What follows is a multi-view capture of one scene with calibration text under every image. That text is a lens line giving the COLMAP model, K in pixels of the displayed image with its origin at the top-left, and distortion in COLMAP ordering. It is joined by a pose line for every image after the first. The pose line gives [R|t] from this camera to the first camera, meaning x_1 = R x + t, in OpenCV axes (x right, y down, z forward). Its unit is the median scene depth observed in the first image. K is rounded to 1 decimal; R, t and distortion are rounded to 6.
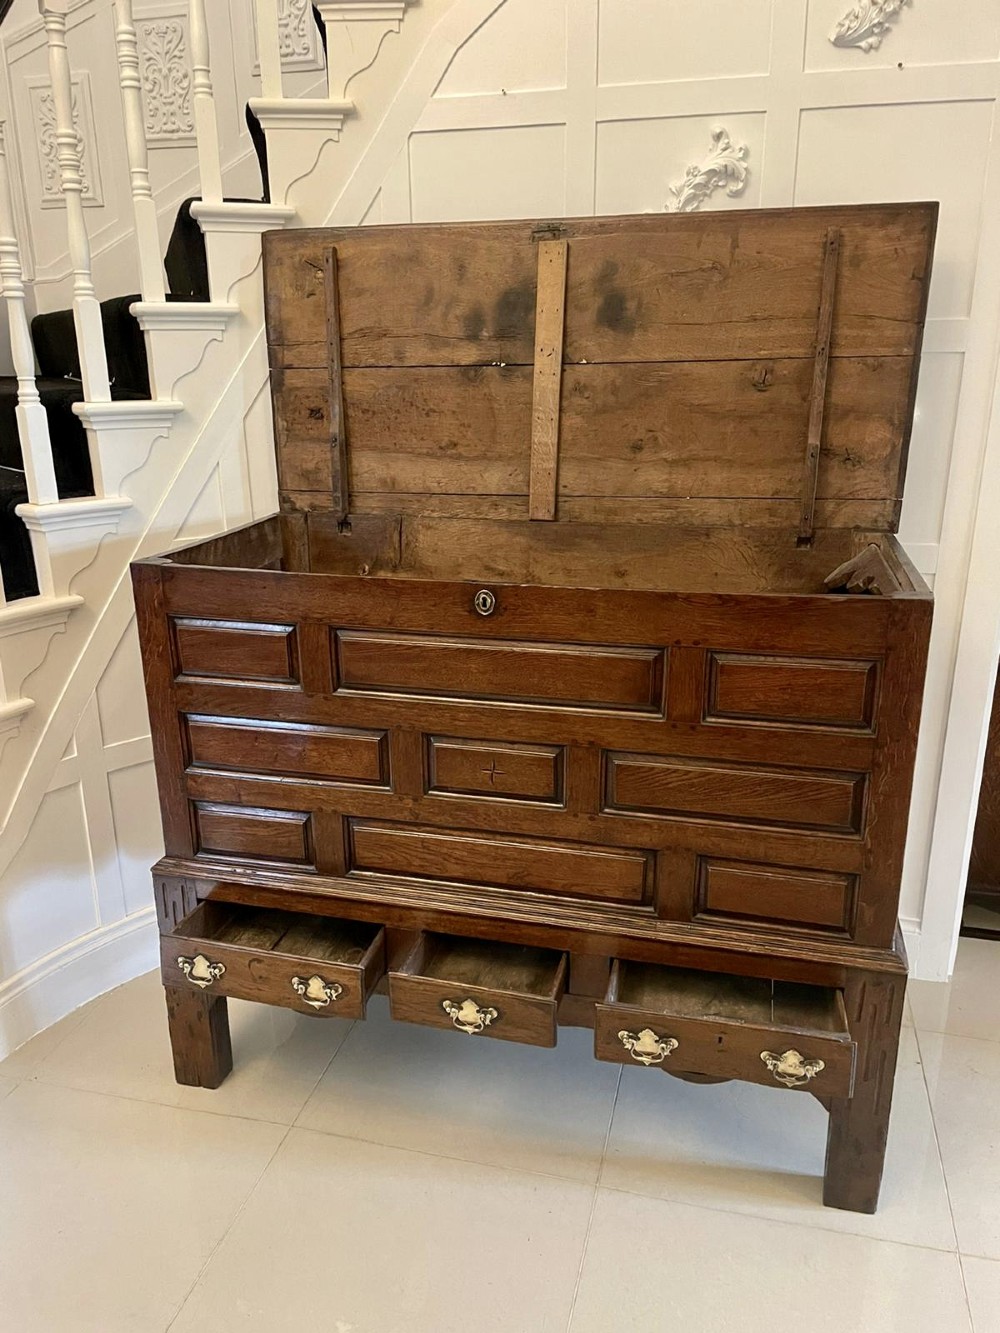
lens RADIAL K [[1015.0, 0, 496.8], [0, 1015.0, 668.0], [0, 0, 1]] dist [0.085974, -0.096038]
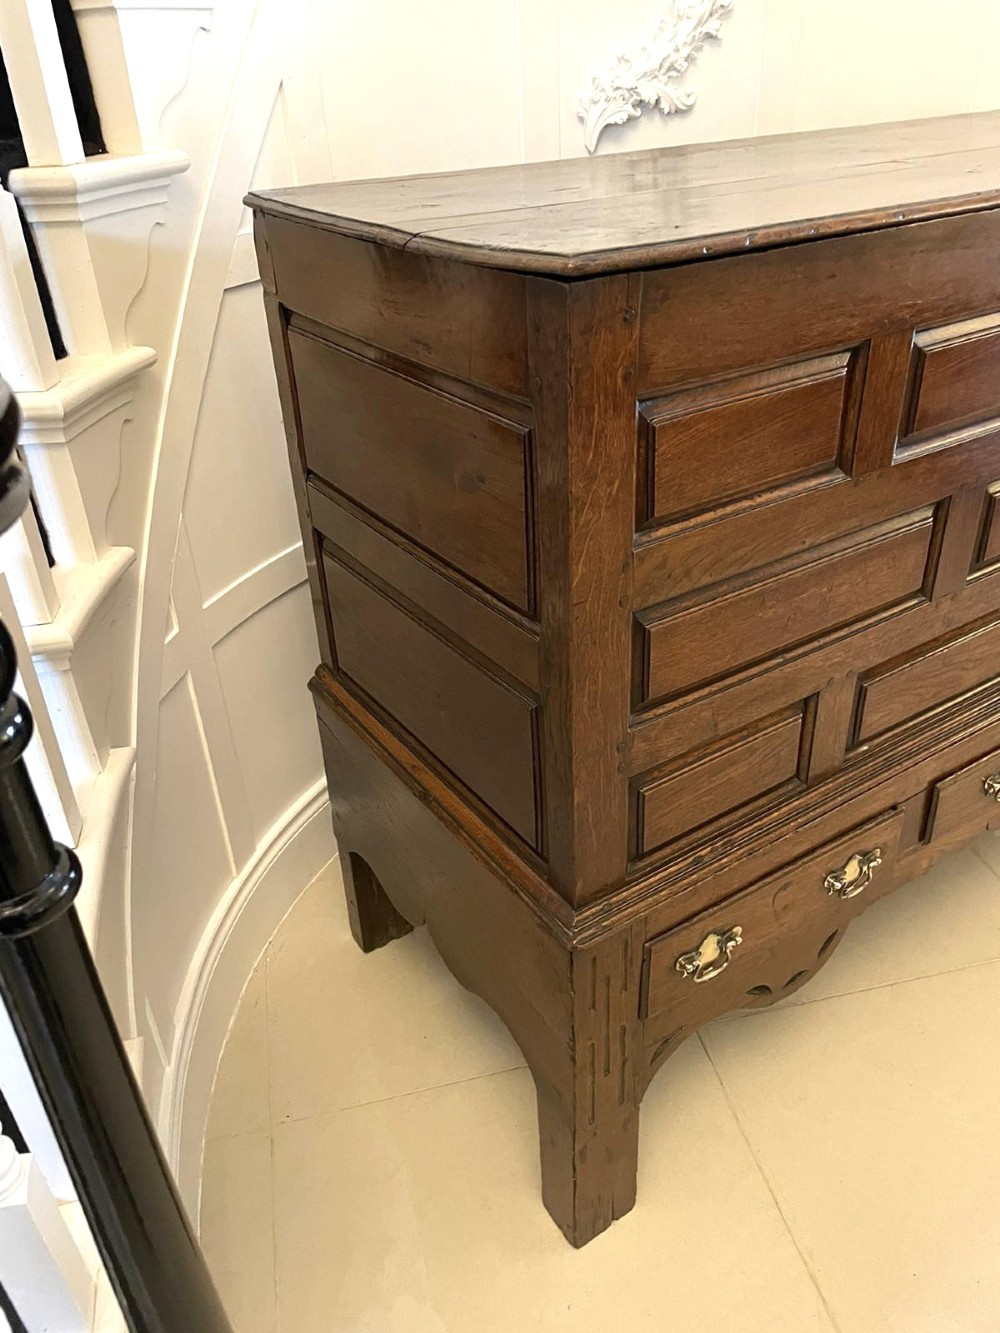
lens RADIAL K [[1015.0, 0, 500.0], [0, 1015.0, 664.4], [0, 0, 1]] dist [0.085974, -0.096038]
pose [[0.666546, -0.395278, 0.632038, -0.726129], [0.264788, 0.918096, 0.294935, -0.098569], [-0.696853, -0.029232, 0.716618, 0.790748]]
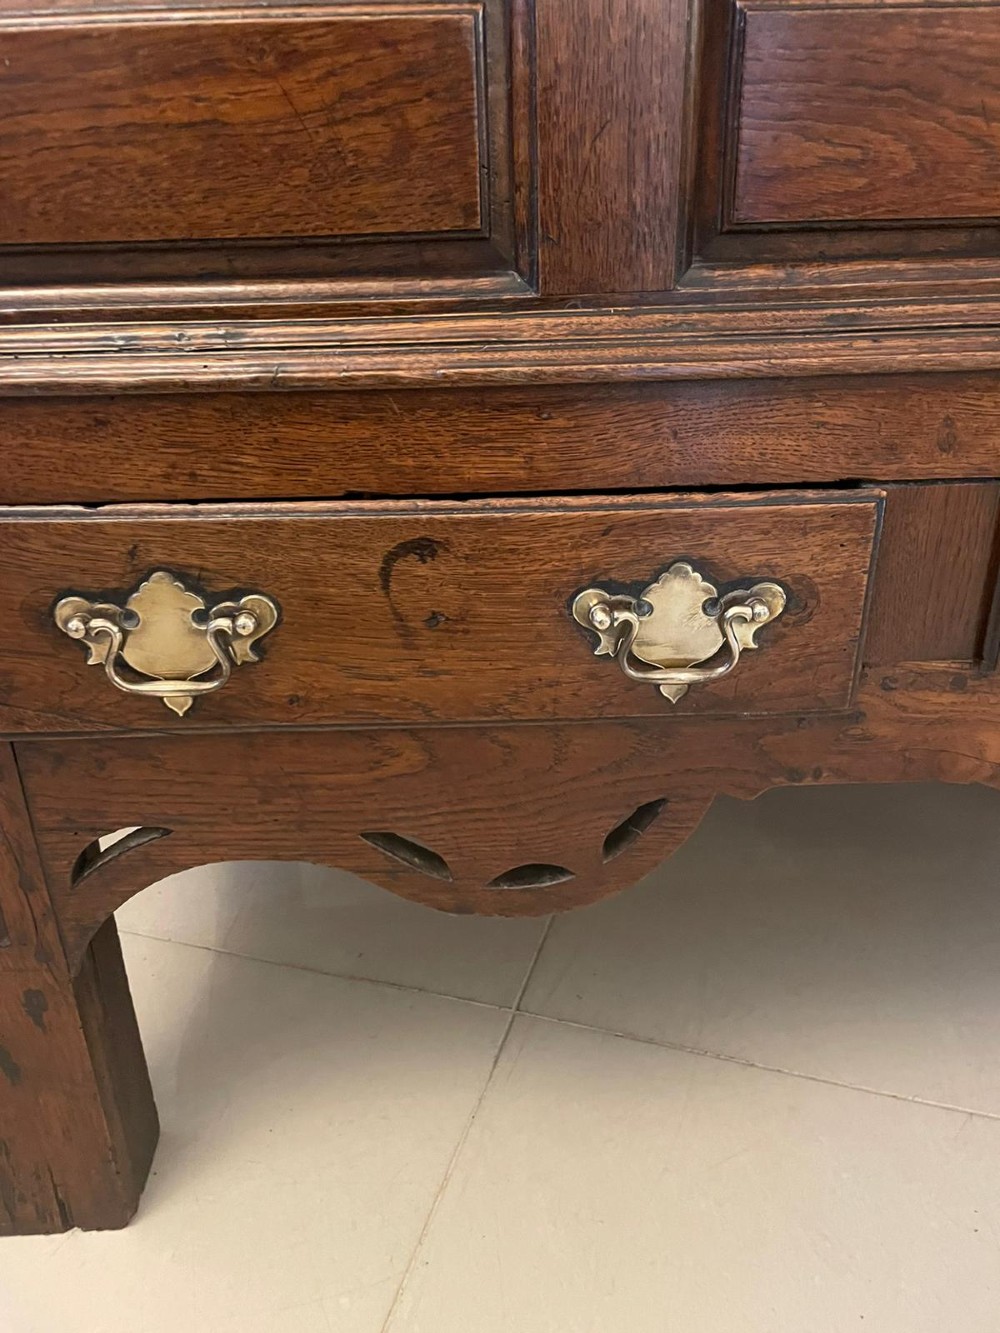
lens RADIAL K [[1015.0, 0, 504.1], [0, 1015.0, 663.1], [0, 0, 1]] dist [0.085974, -0.096038]
pose [[0.955380, -0.133836, 0.263321, -0.284310], [0.104479, 0.986947, 0.122557, 0.282900], [-0.276286, -0.089577, 0.956892, 0.881629]]
